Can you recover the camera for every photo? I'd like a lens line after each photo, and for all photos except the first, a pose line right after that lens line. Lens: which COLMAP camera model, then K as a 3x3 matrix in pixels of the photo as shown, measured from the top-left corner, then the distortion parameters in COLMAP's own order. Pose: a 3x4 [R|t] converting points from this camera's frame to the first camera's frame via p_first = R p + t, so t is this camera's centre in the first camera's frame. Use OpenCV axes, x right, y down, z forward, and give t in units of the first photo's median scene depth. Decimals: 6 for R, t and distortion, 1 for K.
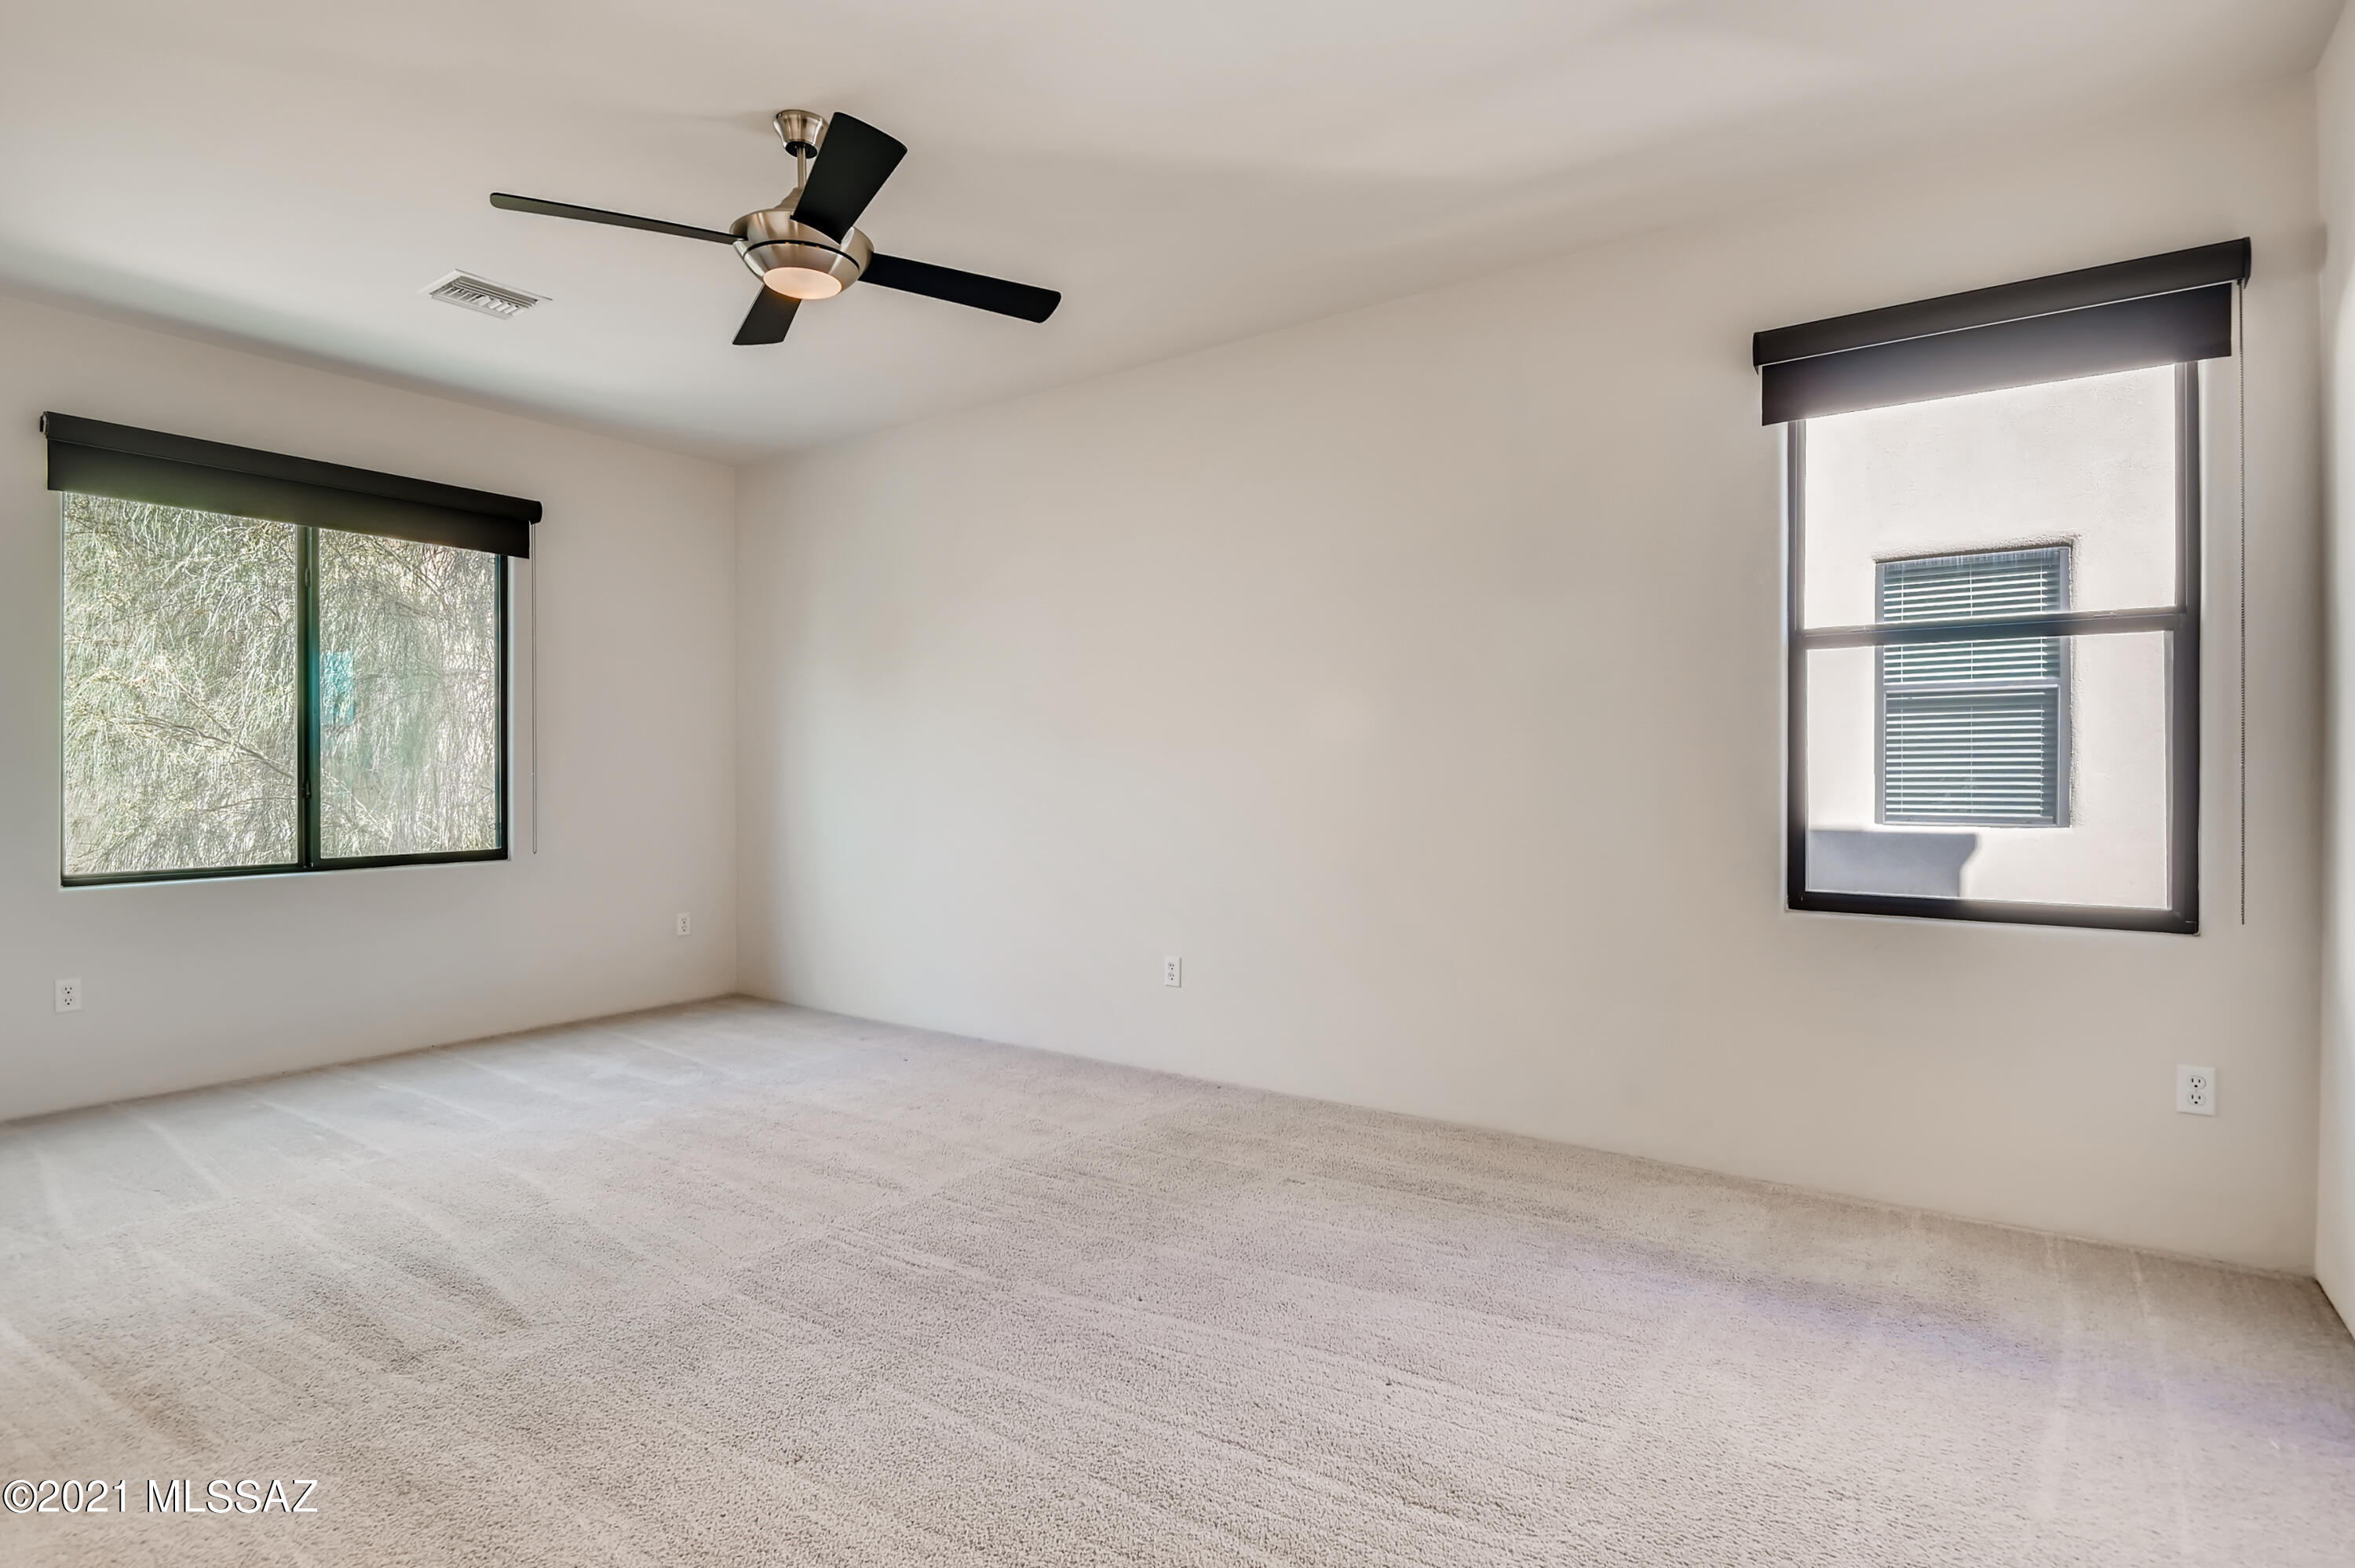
lens RADIAL K [[1186.7, 0, 1160.9], [0, 1186.7, 785.5], [0, 0, 1]] dist [-0.004721, -0.000449]
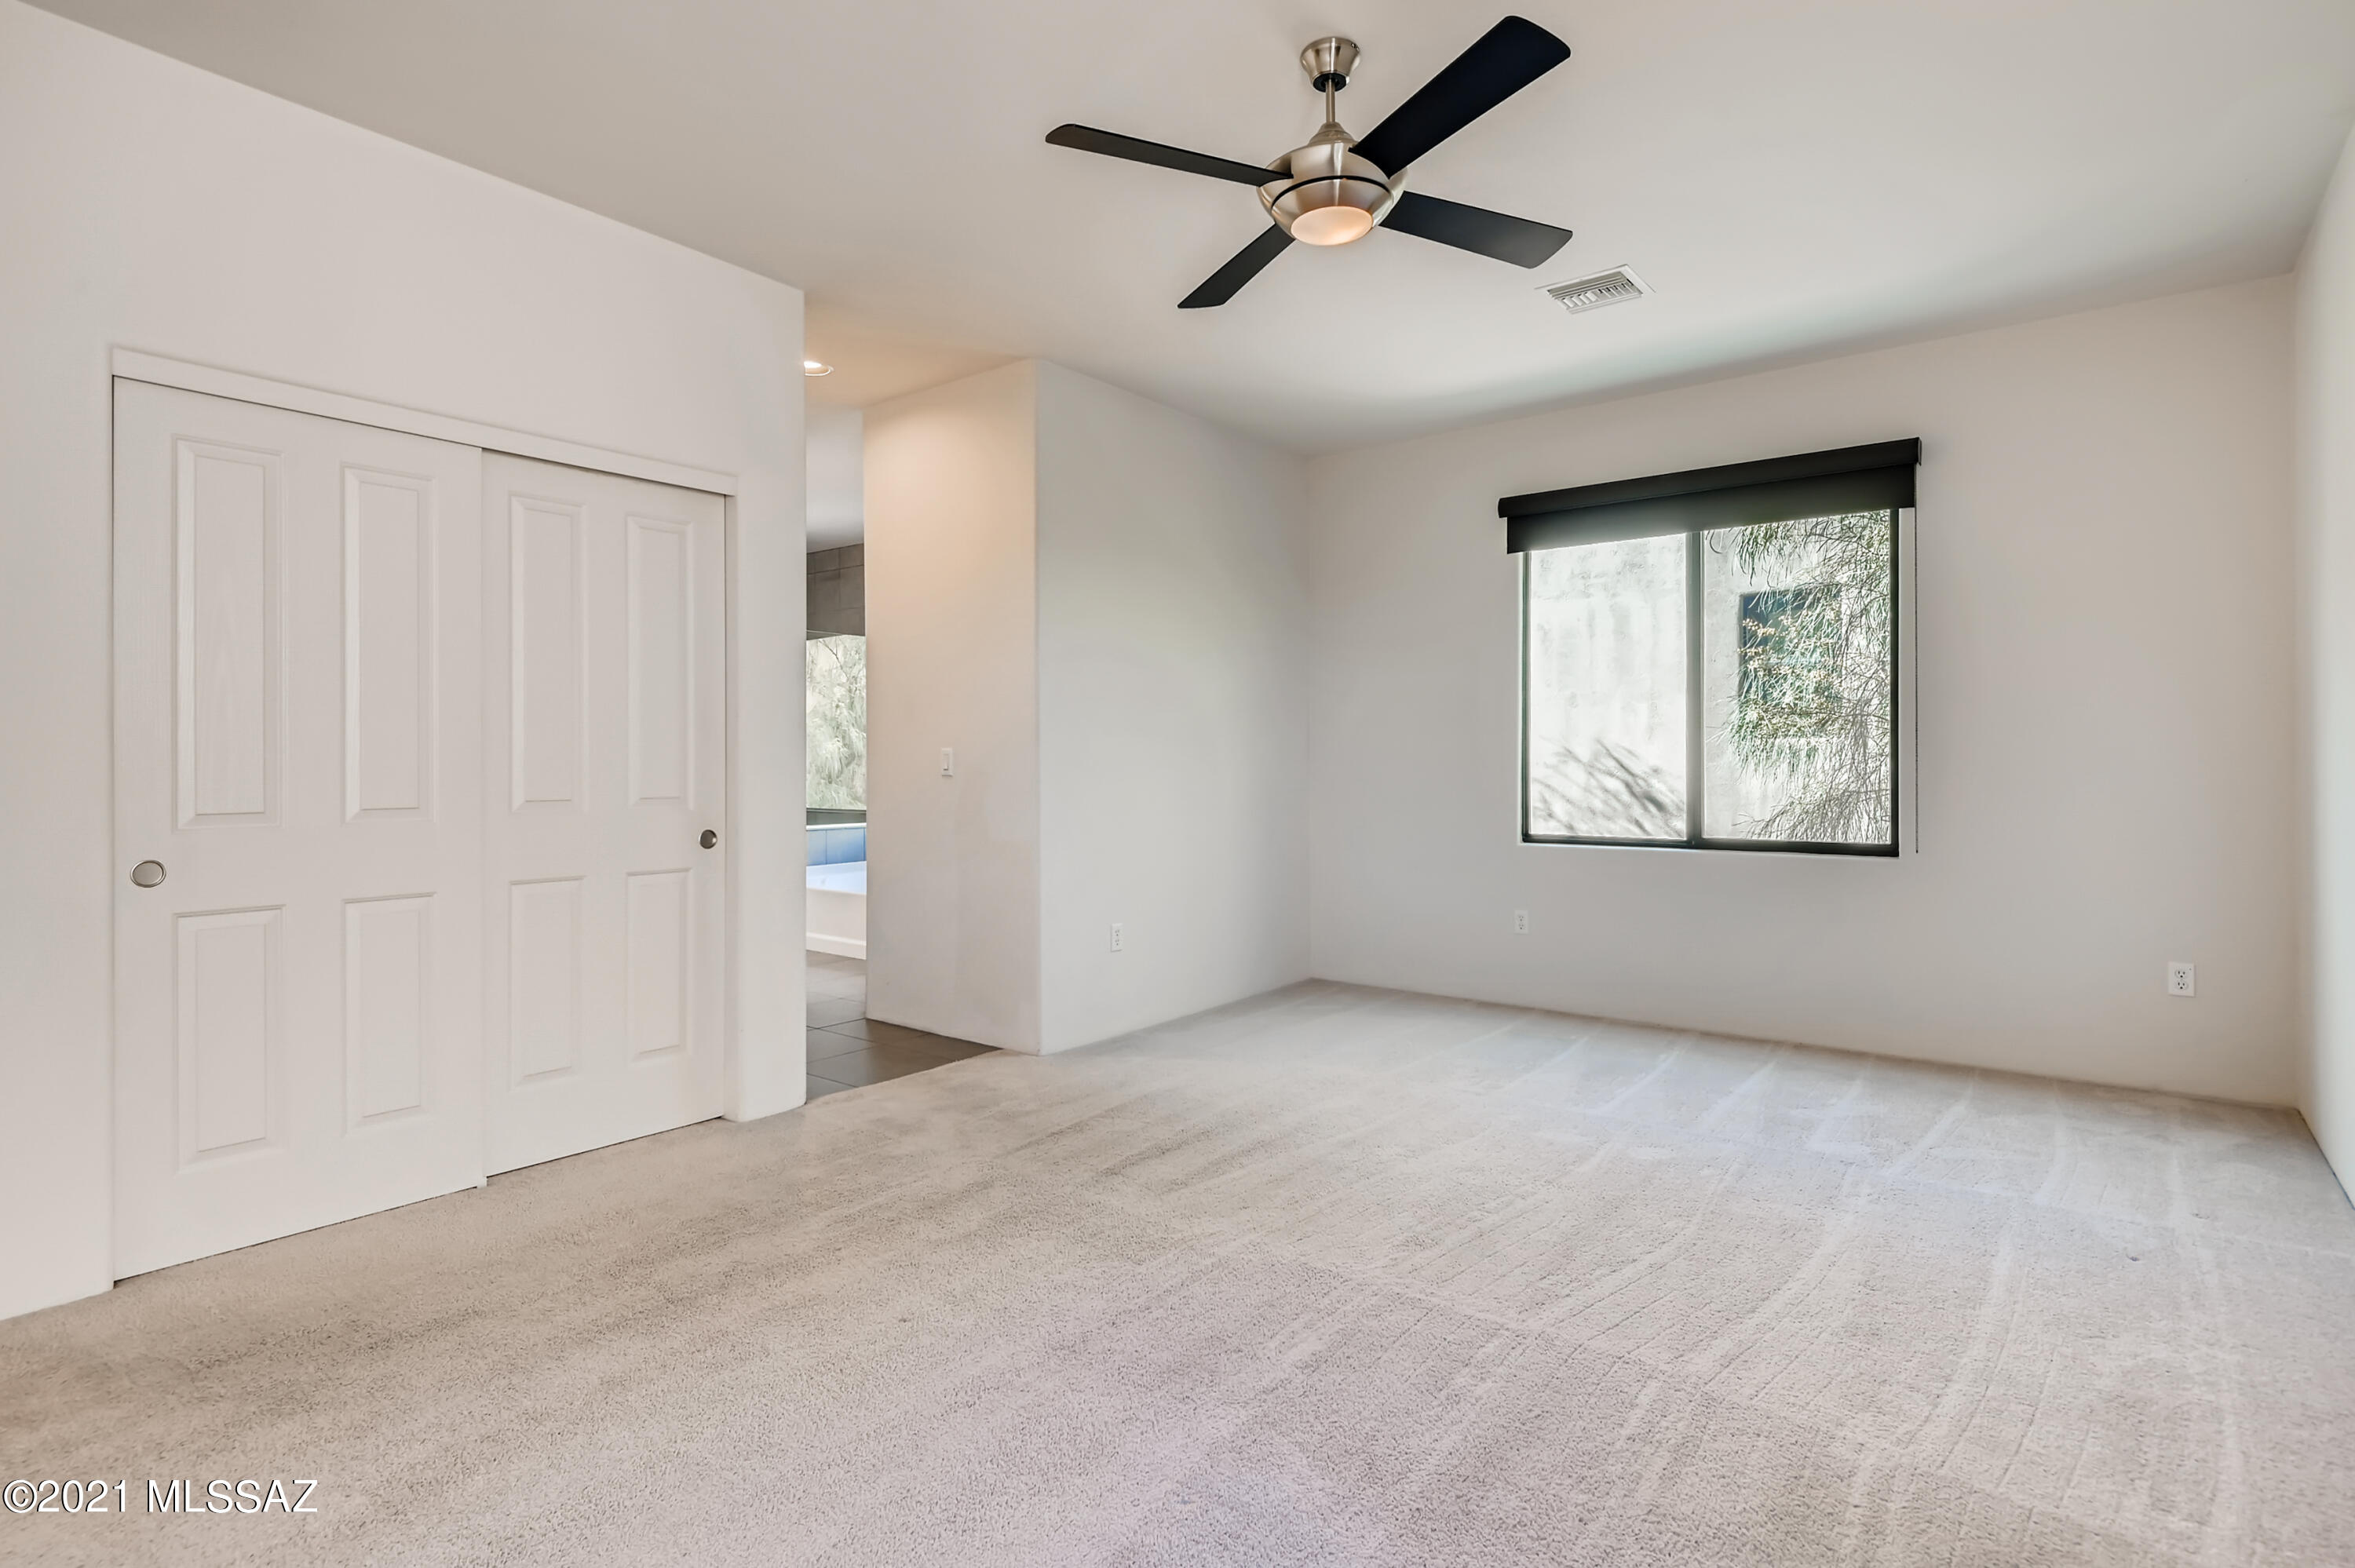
lens RADIAL K [[1152.9, 0, 1155.6], [0, 1152.9, 769.2], [0, 0, 1]] dist [0.006499, -0.000097]
pose [[-0.055568, 0.006309, -0.998435, 0.462393], [-0.009321, 0.999933, 0.006837, -0.004099], [0.998411, 0.009687, -0.055505, 0.707907]]
